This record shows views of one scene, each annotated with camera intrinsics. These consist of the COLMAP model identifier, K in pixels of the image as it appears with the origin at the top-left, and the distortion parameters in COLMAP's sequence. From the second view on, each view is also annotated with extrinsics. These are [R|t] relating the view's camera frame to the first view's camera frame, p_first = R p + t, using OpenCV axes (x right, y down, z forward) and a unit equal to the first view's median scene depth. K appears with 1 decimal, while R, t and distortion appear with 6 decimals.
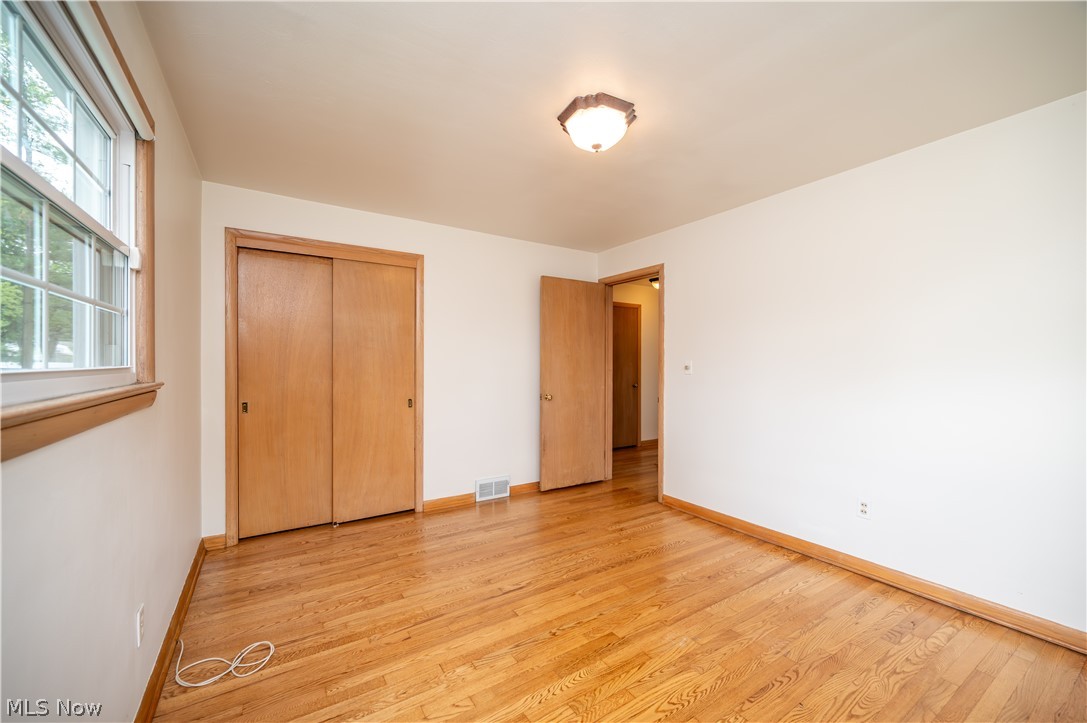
lens RADIAL K [[427.4, 0, 553.2], [0, 427.4, 365.7], [0, 0, 1]] dist [0.000383, -0.000568]
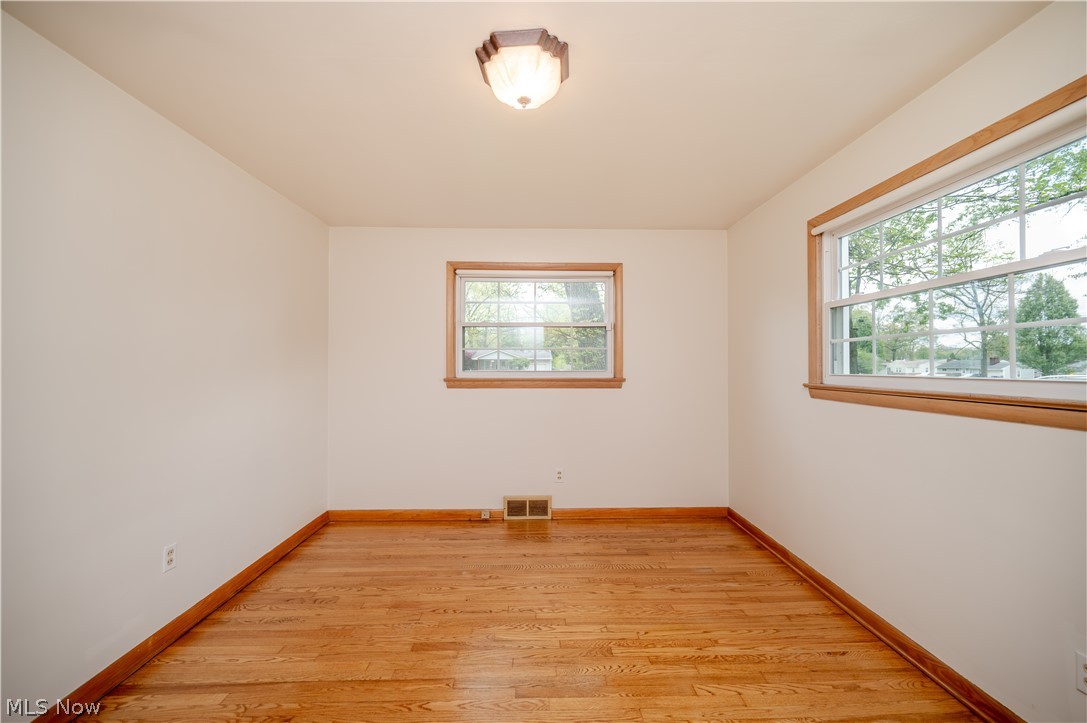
lens RADIAL K [[456.7, 0, 538.1], [0, 456.7, 367.5], [0, 0, 1]] dist [0.017795, 0.000088]
pose [[-0.851165, 0.000112, 0.524898, -0.390812], [0.000296, 1.000000, 0.000267, -0.014100], [-0.524898, 0.000383, -0.851165, 1.853674]]
